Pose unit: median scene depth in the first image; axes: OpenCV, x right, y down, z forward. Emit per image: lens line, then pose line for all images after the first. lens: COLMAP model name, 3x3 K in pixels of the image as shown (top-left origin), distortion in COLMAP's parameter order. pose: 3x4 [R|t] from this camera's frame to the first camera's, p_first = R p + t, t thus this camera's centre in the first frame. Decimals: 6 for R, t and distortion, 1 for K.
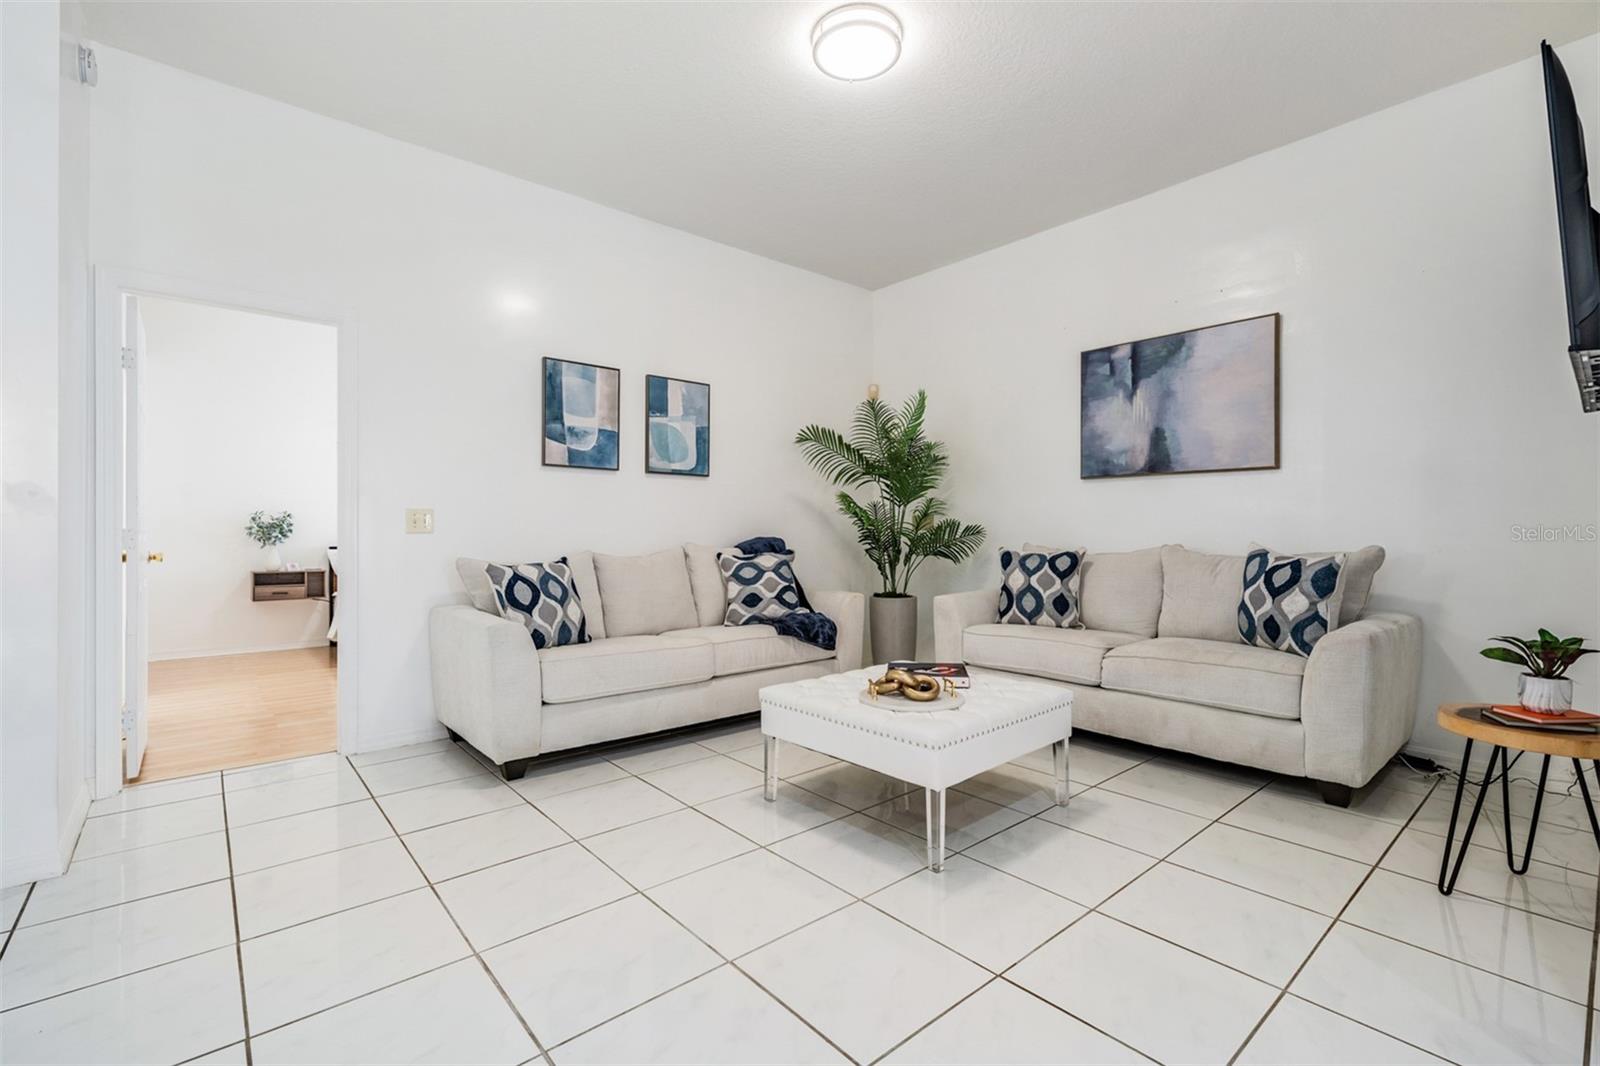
lens RADIAL K [[704.0, 0, 794.8], [0, 704.0, 531.0], [0, 0, 1]] dist [0.001528, -0.000179]
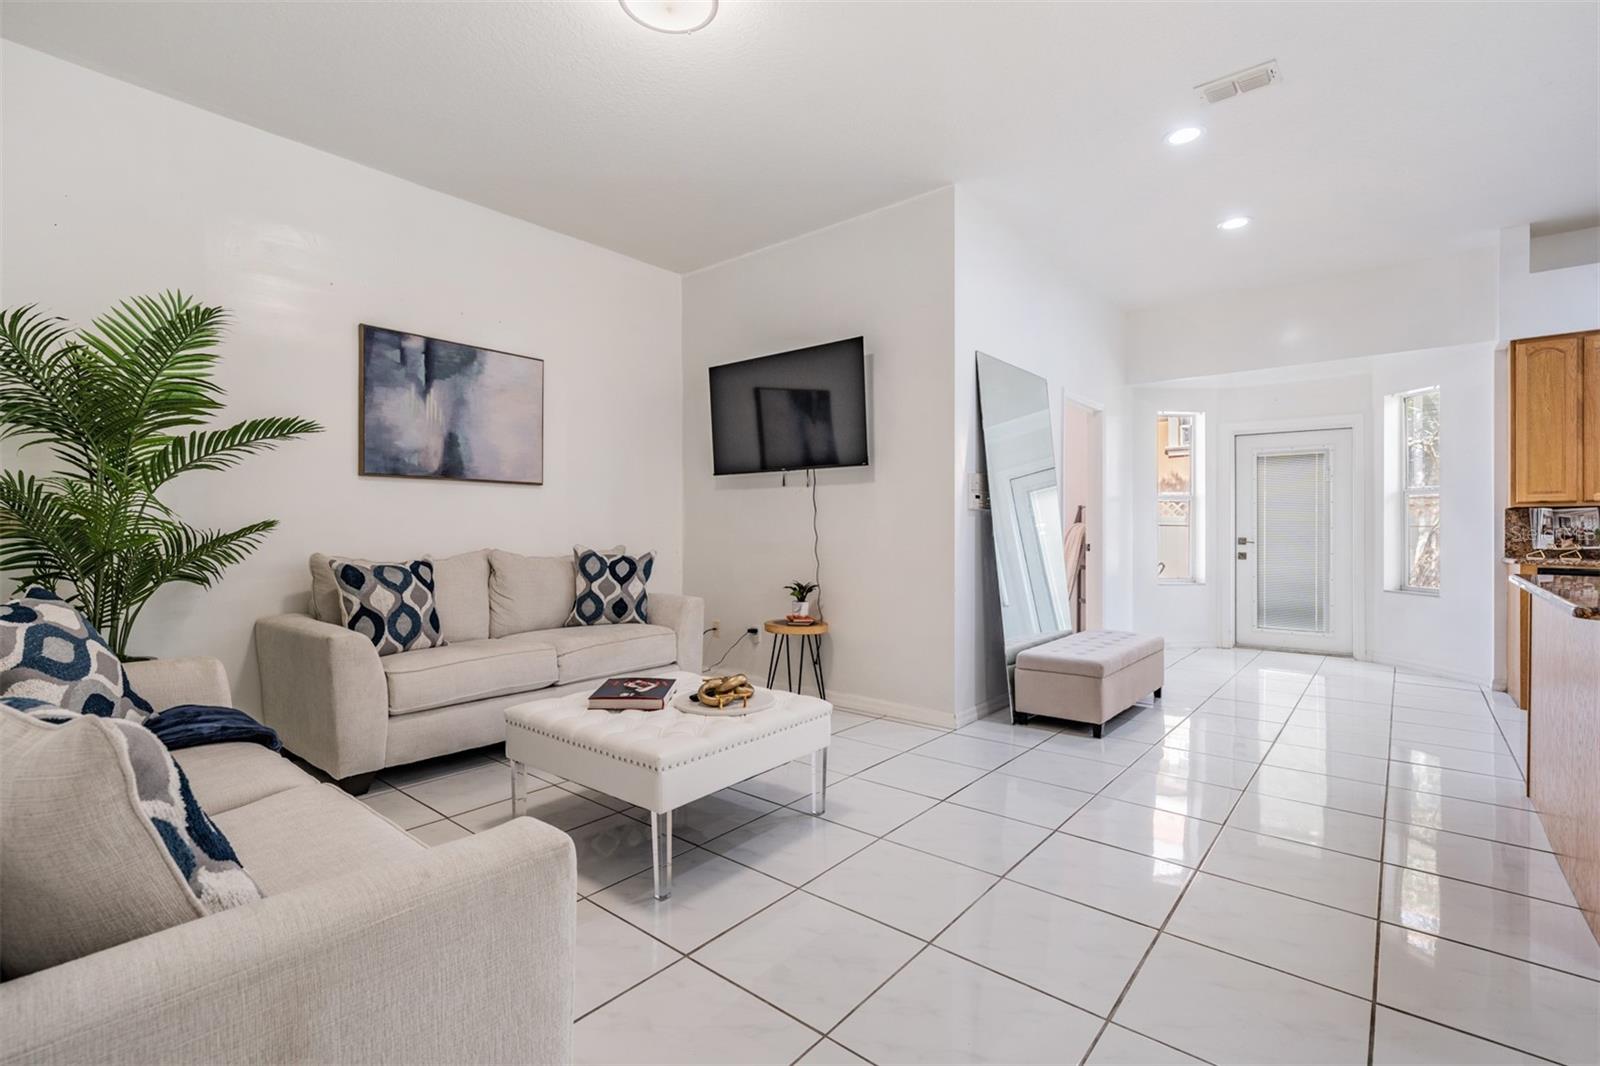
lens RADIAL K [[723.9, 0, 794.2], [0, 723.9, 529.1], [0, 0, 1]] dist [0.001750, 0.000177]
pose [[-0.164910, -0.000919, 0.986308, -0.572454], [0.000039, 1.000000, 0.000938, -0.010896], [-0.986309, 0.000193, -0.164910, 0.683692]]
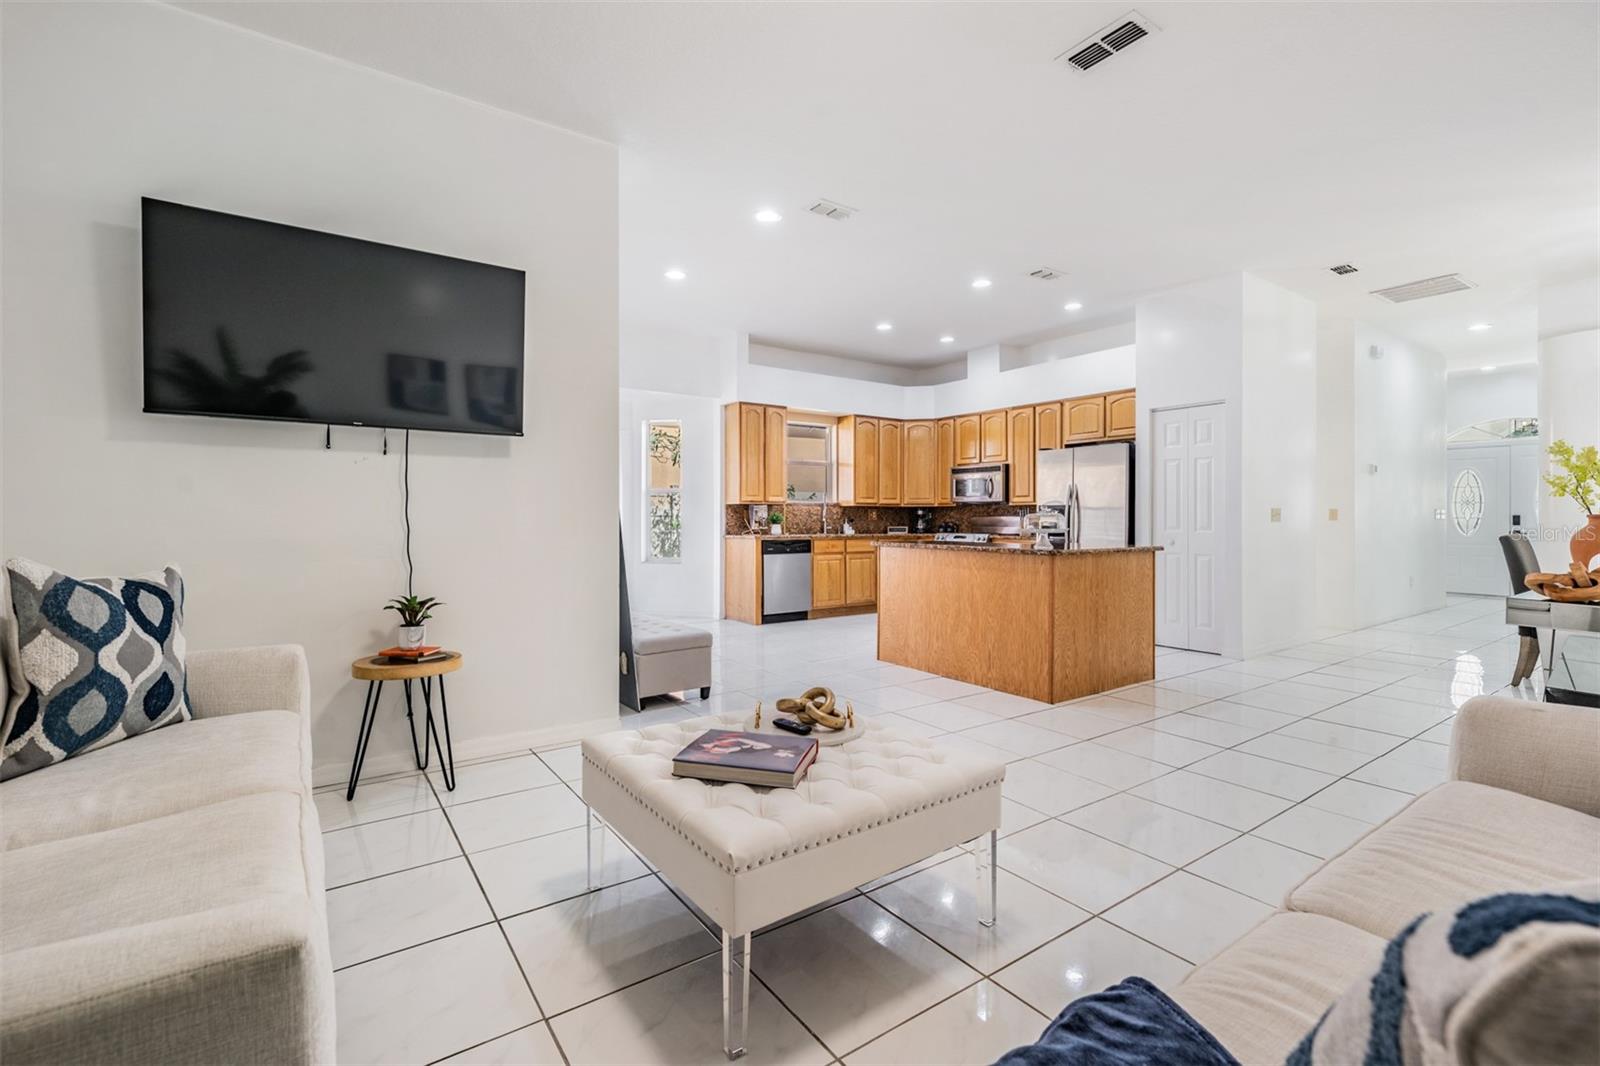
lens RADIAL K [[705.6, 0, 794.8], [0, 705.6, 522.4], [0, 0, 1]] dist [0.000429, -0.000138]
pose [[-0.995593, -0.001886, 0.093759, 0.062676], [-0.001136, 0.999967, 0.008048, -0.011473], [-0.093771, 0.007906, -0.995562, 1.175612]]
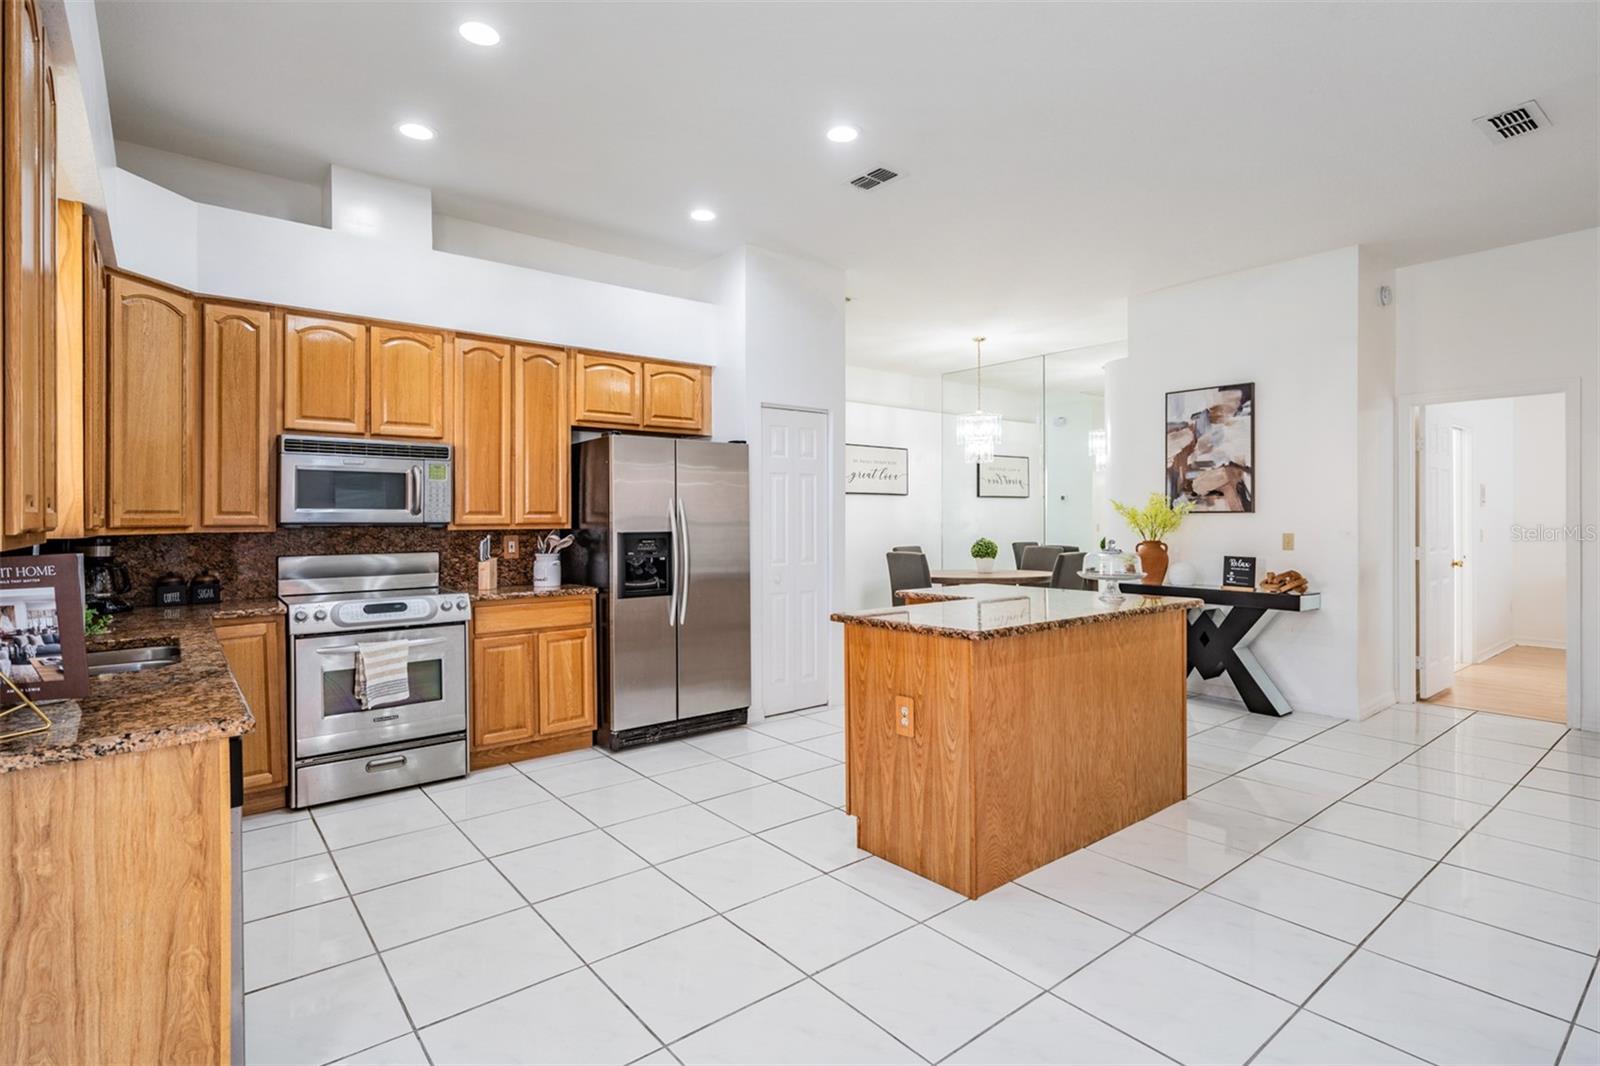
lens RADIAL K [[779.1, 0, 796.1], [0, 779.1, 518.9], [0, 0, 1]] dist [0.001703, 0.000147]
pose [[-0.030458, 0.001376, -0.999535, 0.683289], [0.004279, 0.999990, 0.001247, -0.057232], [0.999527, -0.004239, -0.030464, -0.300517]]
